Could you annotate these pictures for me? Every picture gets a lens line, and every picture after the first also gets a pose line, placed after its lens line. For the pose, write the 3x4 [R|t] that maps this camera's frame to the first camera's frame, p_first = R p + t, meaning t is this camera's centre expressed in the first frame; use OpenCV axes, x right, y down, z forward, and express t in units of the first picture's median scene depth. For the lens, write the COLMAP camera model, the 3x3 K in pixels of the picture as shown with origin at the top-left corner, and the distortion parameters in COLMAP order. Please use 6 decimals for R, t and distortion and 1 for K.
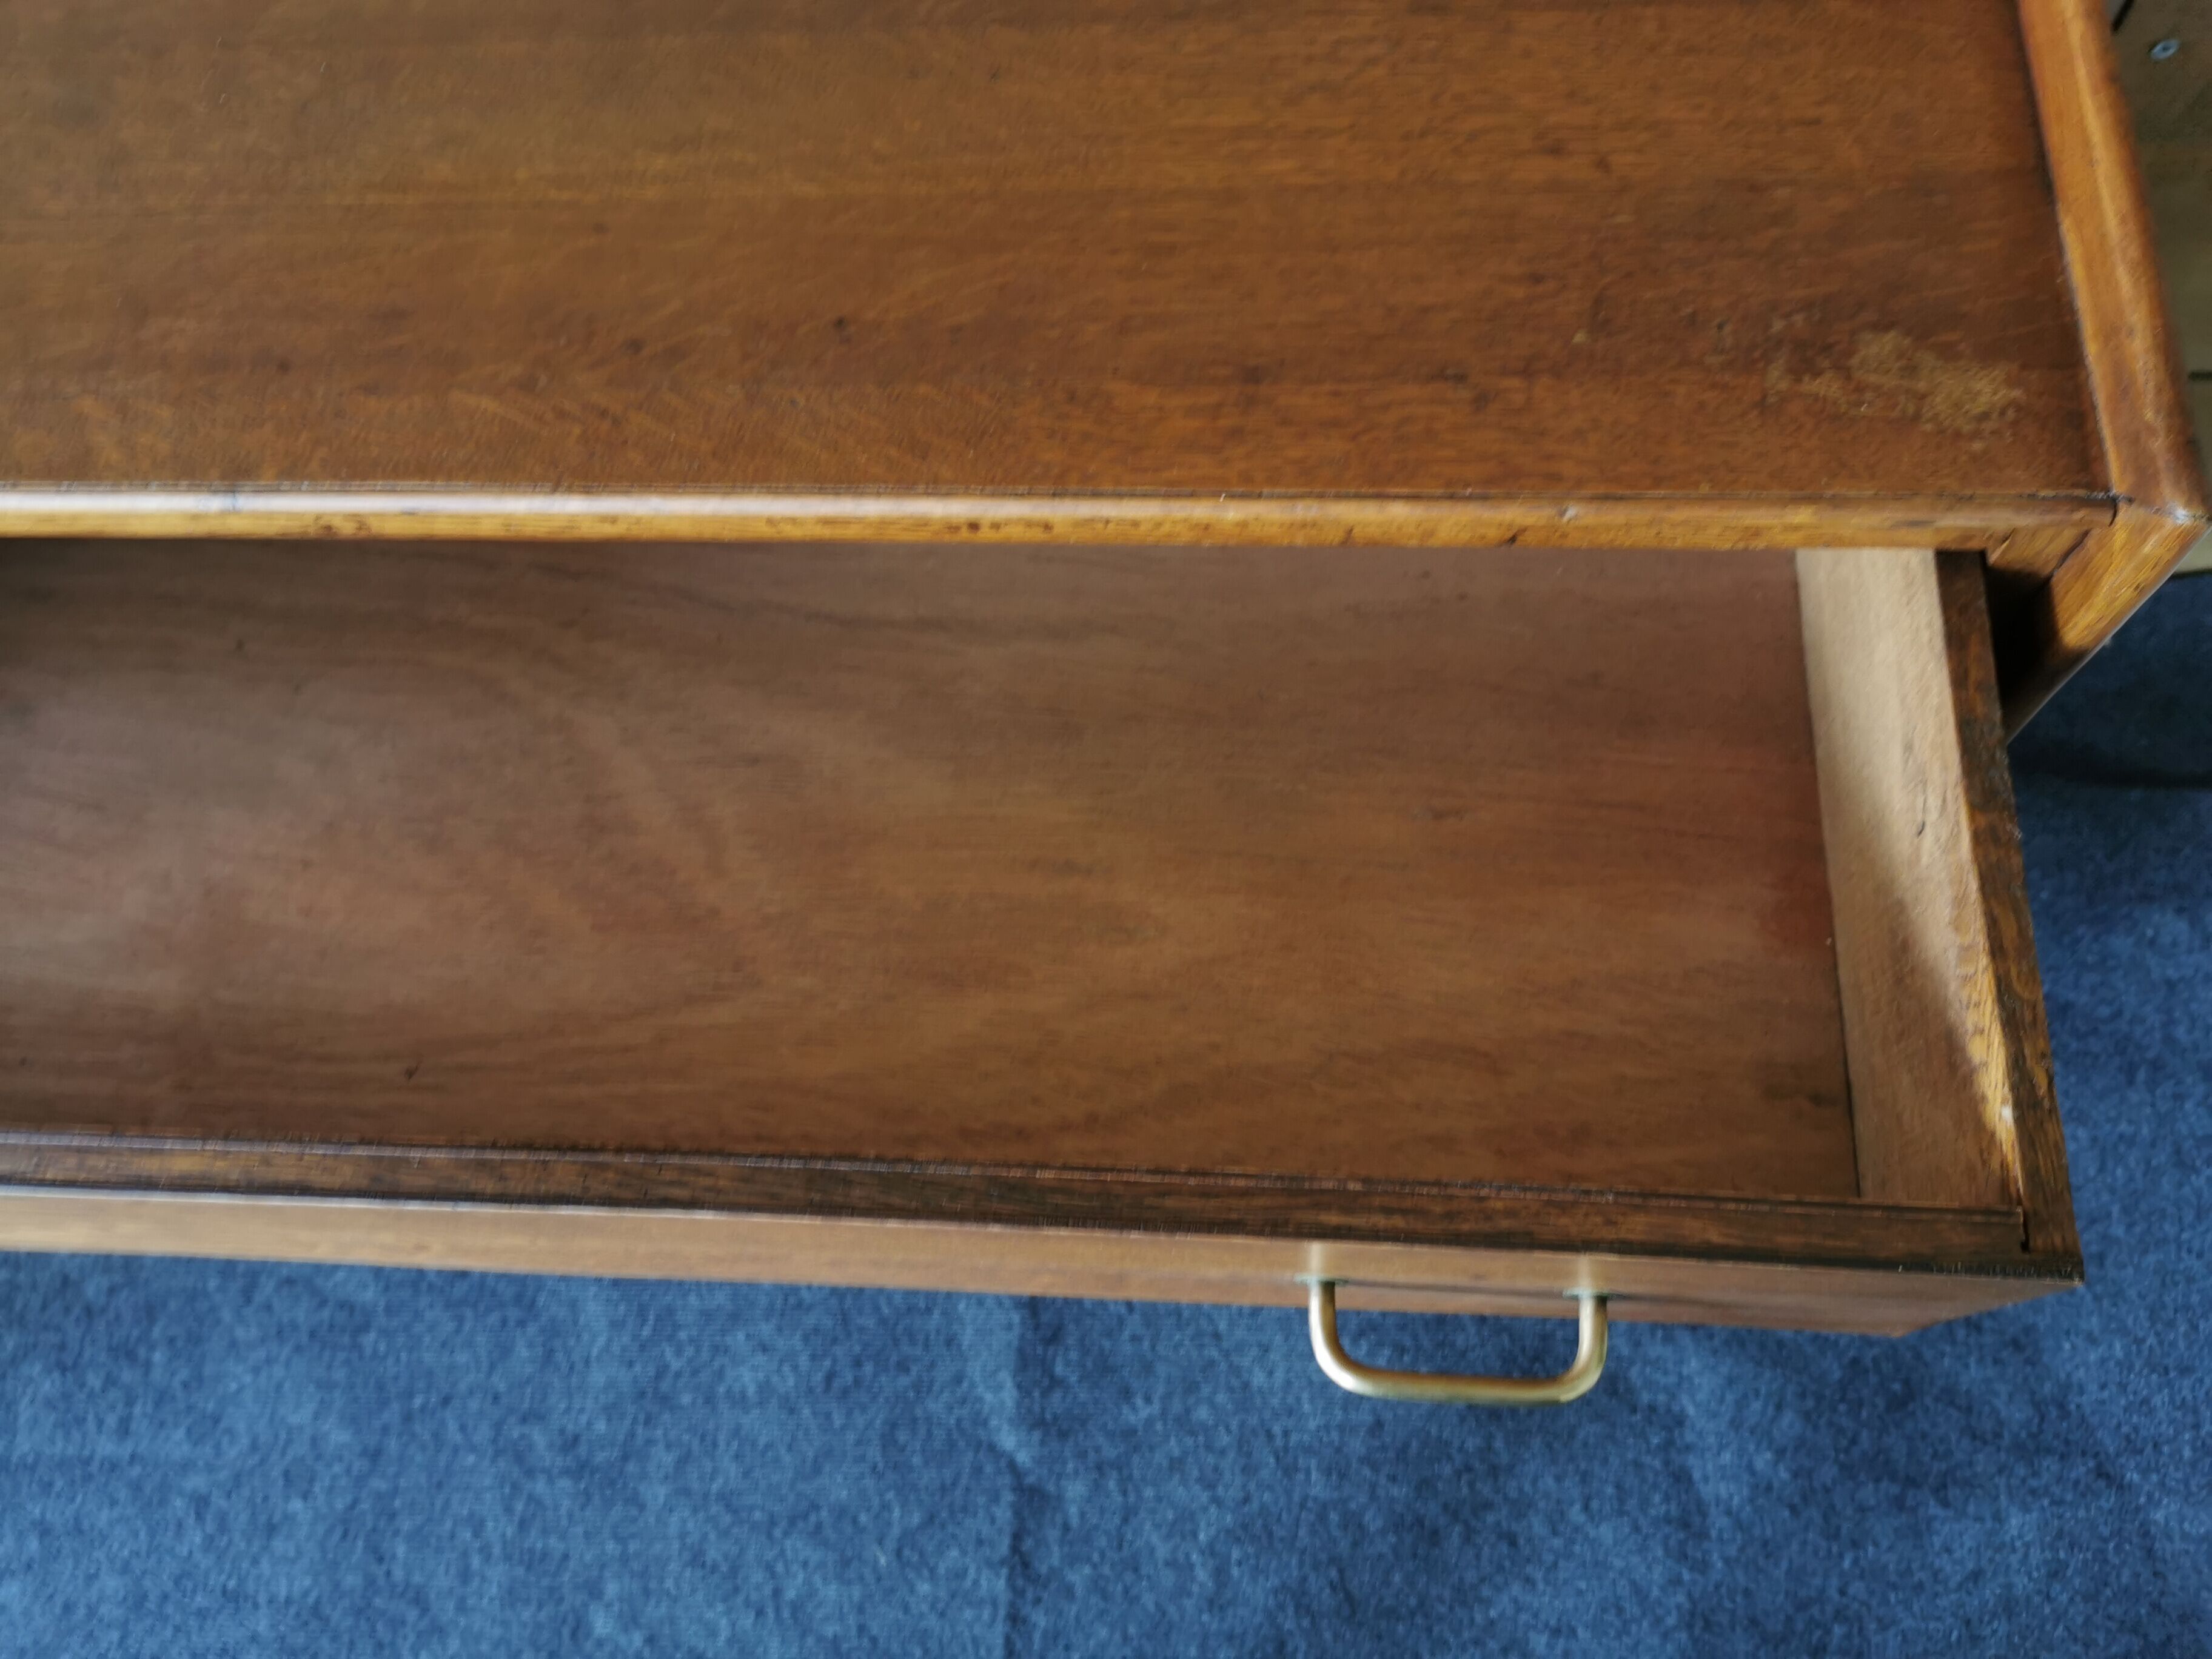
lens RADIAL K [[1768.4, 0, 1102.5], [0, 1768.4, 829.4], [0, 0, 1]] dist [0.023958, -0.022158]
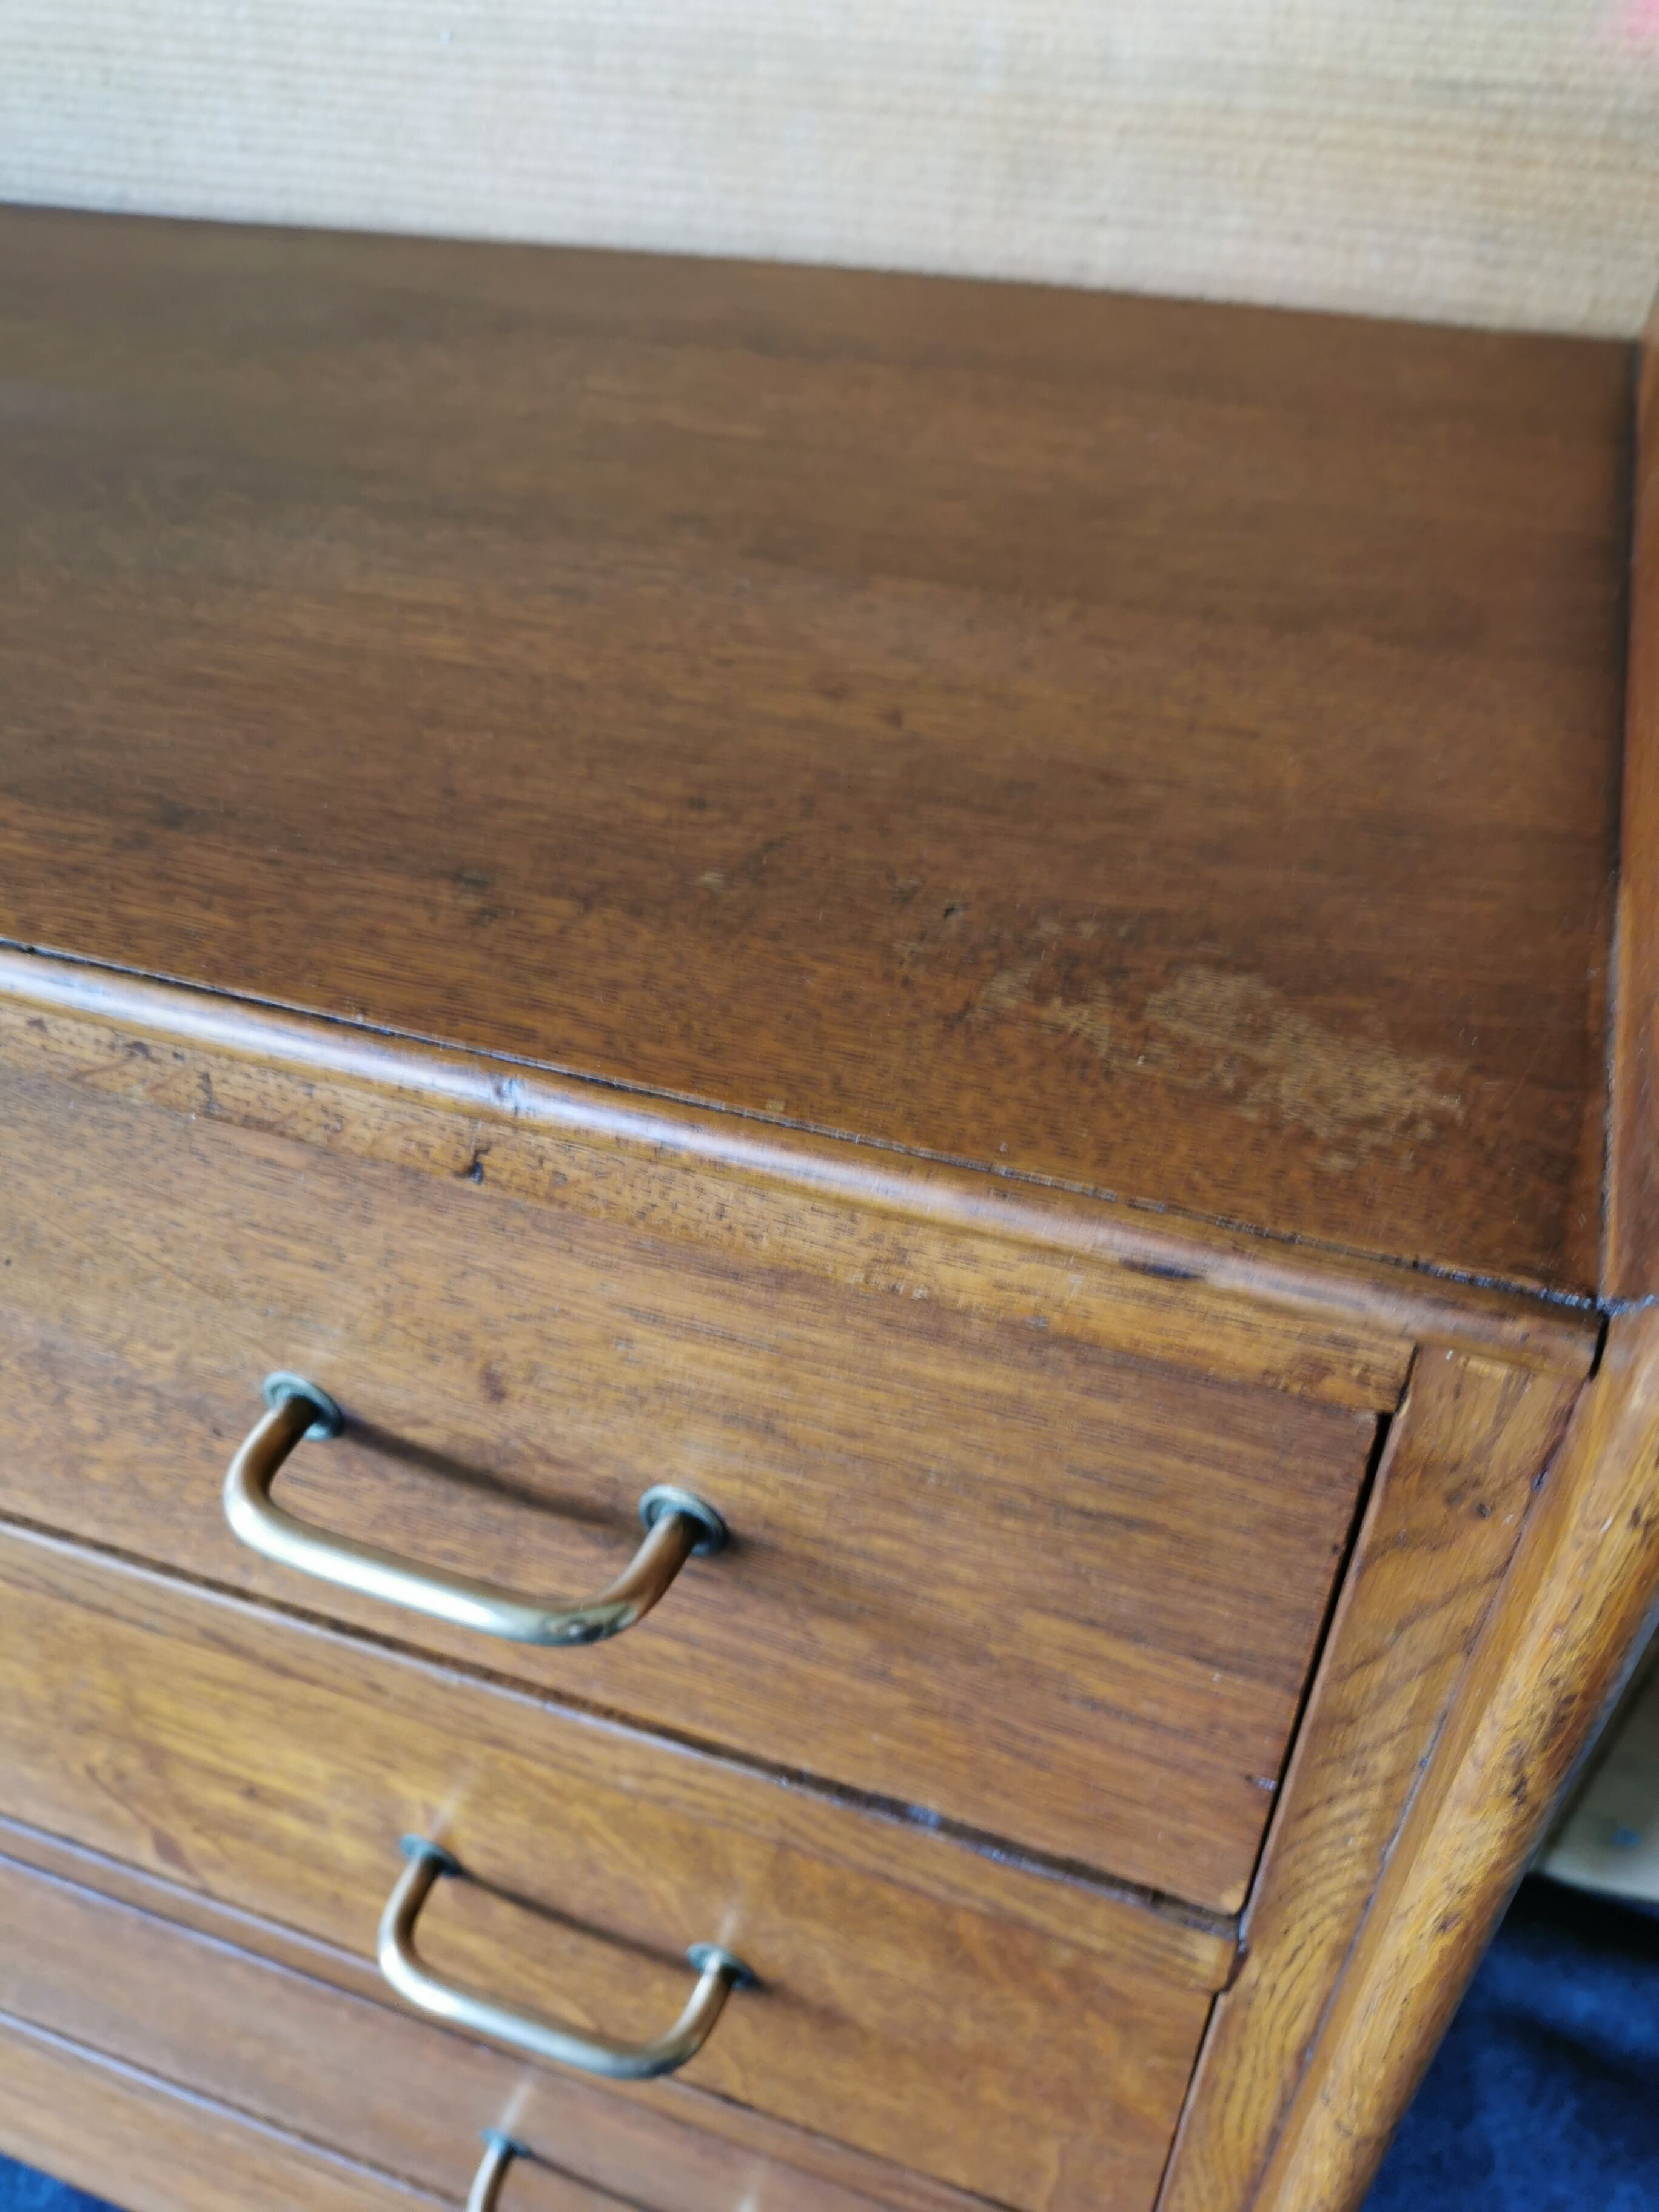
lens RADIAL K [[1768.4, 0, 837.1], [0, 1768.4, 1105.4], [0, 0, 1]] dist [0.023958, -0.022158]
pose [[0.952767, 0.232477, -0.195420, 0.441632], [-0.296626, 0.850416, -0.434517, 0.016483], [0.065174, 0.471960, 0.879207, 0.551513]]
